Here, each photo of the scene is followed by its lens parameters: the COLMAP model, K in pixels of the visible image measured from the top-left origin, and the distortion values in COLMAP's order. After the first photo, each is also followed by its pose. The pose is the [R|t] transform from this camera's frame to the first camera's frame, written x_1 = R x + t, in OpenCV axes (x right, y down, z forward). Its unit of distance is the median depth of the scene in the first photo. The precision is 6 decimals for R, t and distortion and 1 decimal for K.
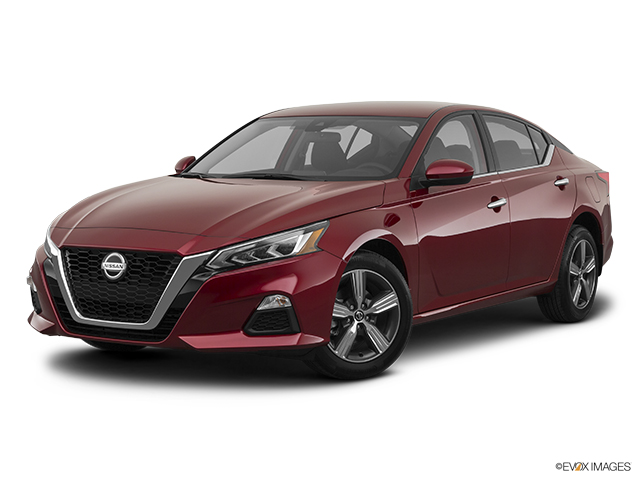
lens RADIAL K [[1408.1, 0, 320.0], [0, 1408.1, 240.0], [0, 0, 1]] dist [-0.014108, -0.196000]
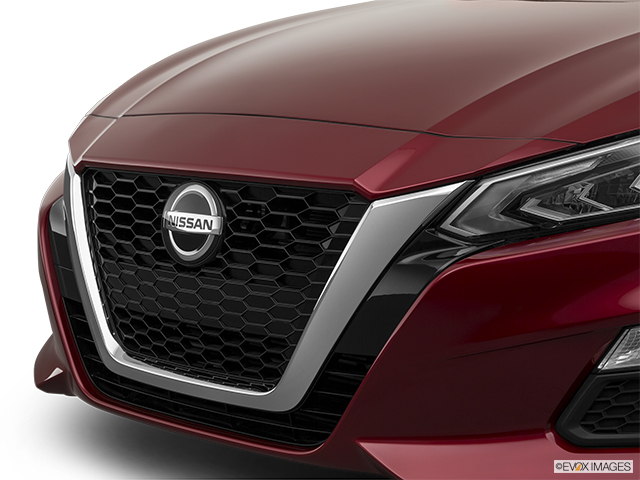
lens RADIAL K [[1669.6, 0, 320.0], [0, 1669.6, 240.0], [0, 0, 1]] dist [-0.039740, -0.086147]
pose [[0.968075, 0.013274, -0.250311, -0.010905], [0.001405, 0.998294, 0.058371, -0.001313], [0.250658, -0.056859, 0.966404, 0.586133]]
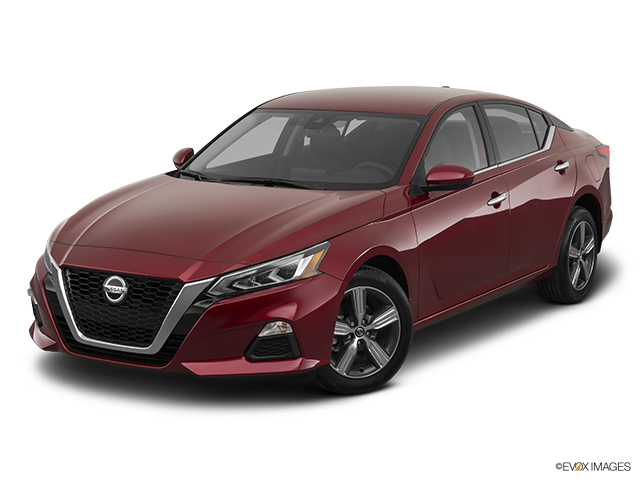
lens RADIAL K [[1408.1, 0, 320.0], [0, 1408.1, 240.0], [0, 0, 1]] dist [-0.014108, -0.196000]
pose [[0.999989, -0.003767, 0.002873, -0.003270], [0.003503, 0.996231, 0.086670, -0.099348], [-0.003189, -0.086659, 0.996233, 0.005508]]
